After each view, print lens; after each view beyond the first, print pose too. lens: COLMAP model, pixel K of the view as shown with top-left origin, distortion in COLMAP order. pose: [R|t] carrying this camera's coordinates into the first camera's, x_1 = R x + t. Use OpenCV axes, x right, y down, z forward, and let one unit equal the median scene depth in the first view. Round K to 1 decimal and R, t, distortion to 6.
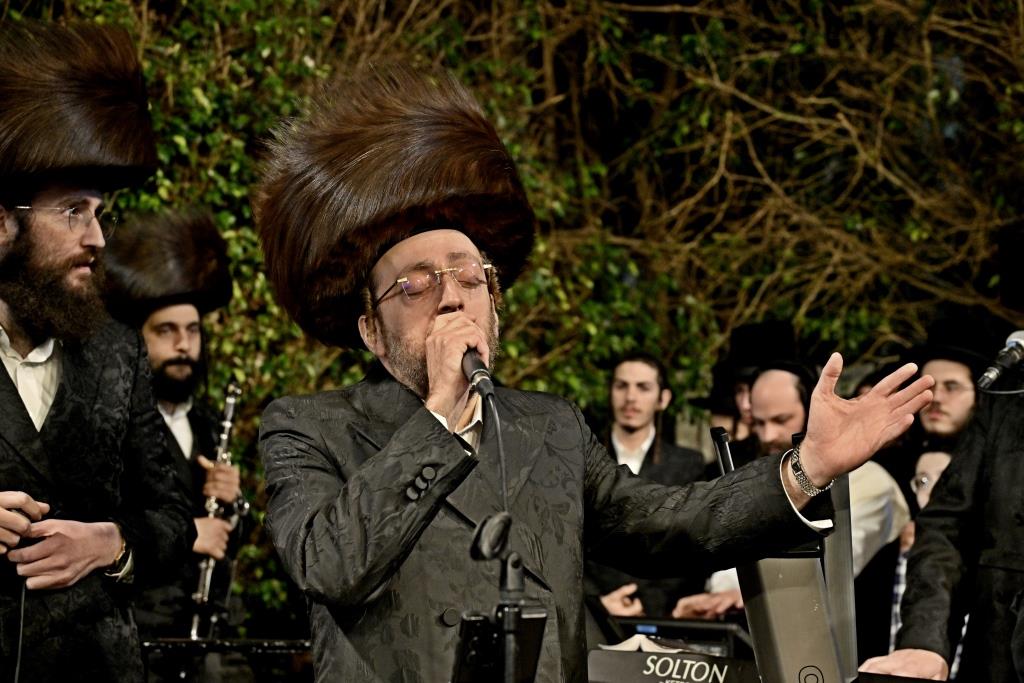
lens RADIAL K [[1522.8, 0, 510.9], [0, 1522.8, 340.5], [0, 0, 1]] dist [-0.014157, 0.000000]
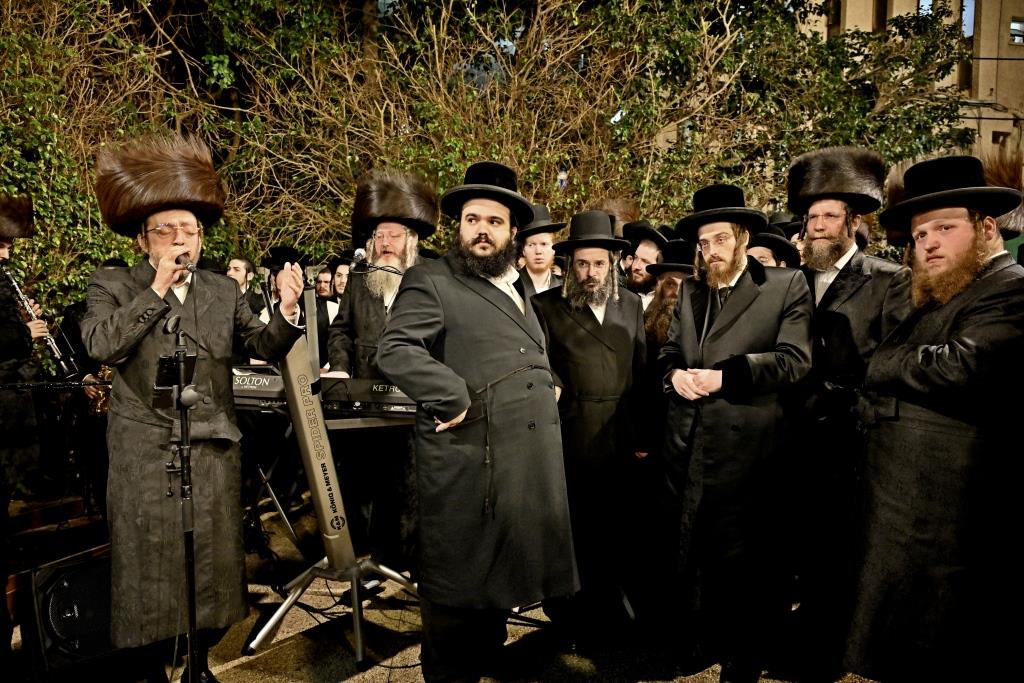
lens RADIAL K [[677.2, 0, 510.9], [0, 677.2, 345.1], [0, 0, 1]] dist [-0.001133, 0.004036]
pose [[0.882401, -0.039161, 0.468866, -0.024700], [-0.019202, 0.992702, 0.119051, 0.008821], [-0.470106, -0.114054, 0.875209, -0.147040]]
